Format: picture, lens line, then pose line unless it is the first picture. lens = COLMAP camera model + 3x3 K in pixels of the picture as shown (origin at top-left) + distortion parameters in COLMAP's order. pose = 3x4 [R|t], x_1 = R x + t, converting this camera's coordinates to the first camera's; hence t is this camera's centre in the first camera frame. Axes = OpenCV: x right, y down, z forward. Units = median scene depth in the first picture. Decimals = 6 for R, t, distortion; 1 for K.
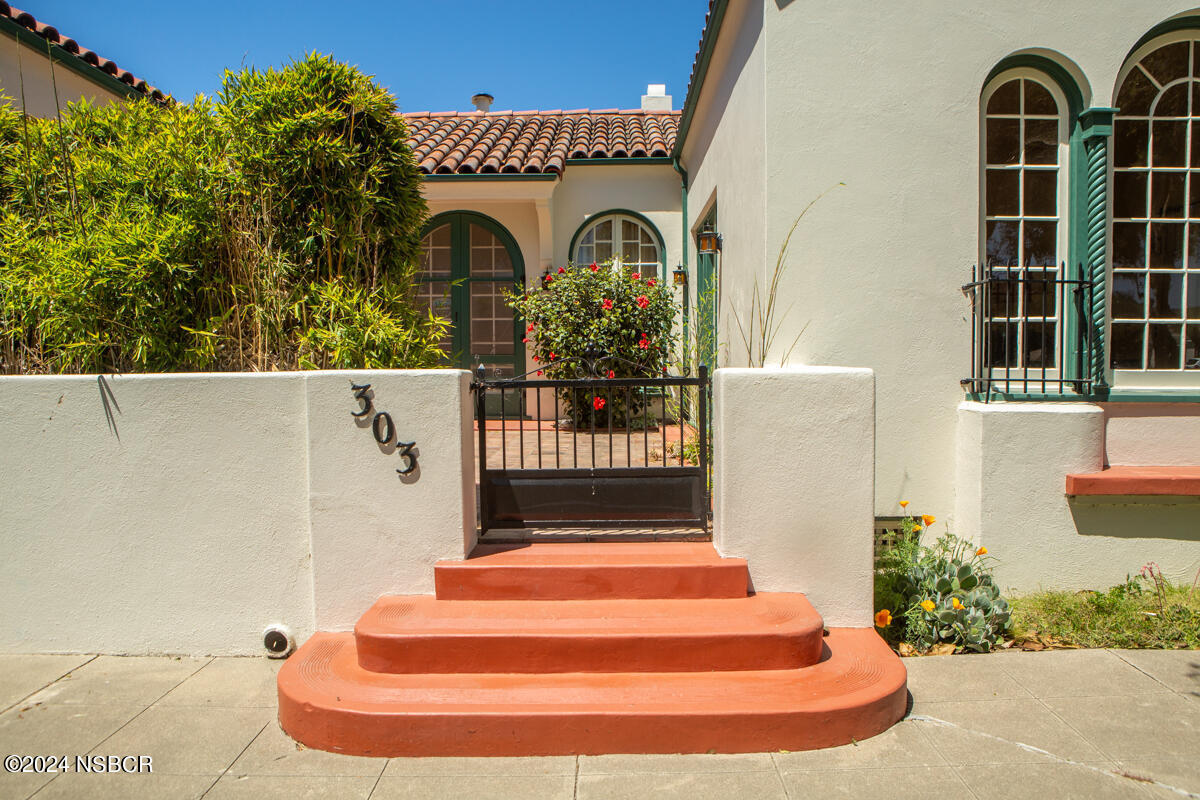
lens RADIAL K [[851.9, 0, 624.3], [0, 851.9, 403.1], [0, 0, 1]] dist [-0.073638, 0.050208]
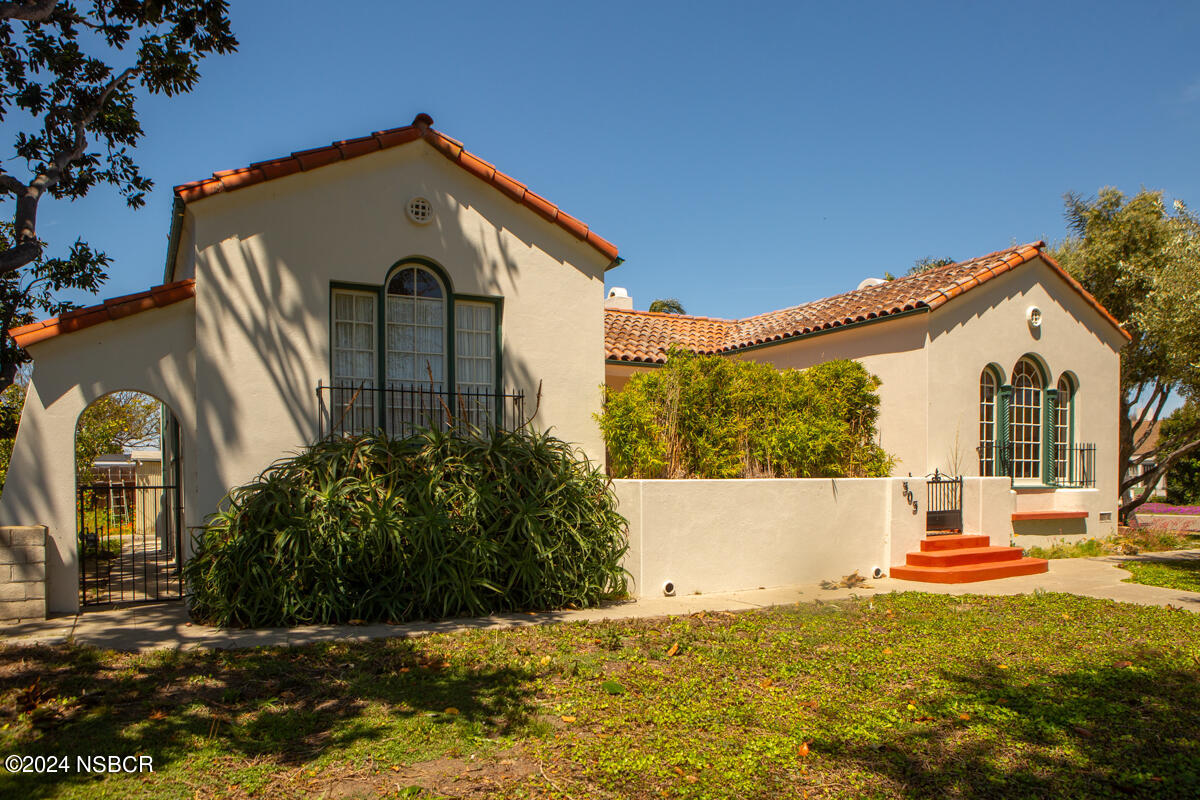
lens RADIAL K [[851.9, 0, 607.4], [0, 851.9, 488.9], [0, 0, 1]] dist [-0.073638, 0.050208]
pose [[0.875432, -0.005975, 0.483305, -1.876652], [0.020469, 0.999485, -0.024720, 0.038092], [-0.482908, 0.031534, 0.875103, -0.772722]]
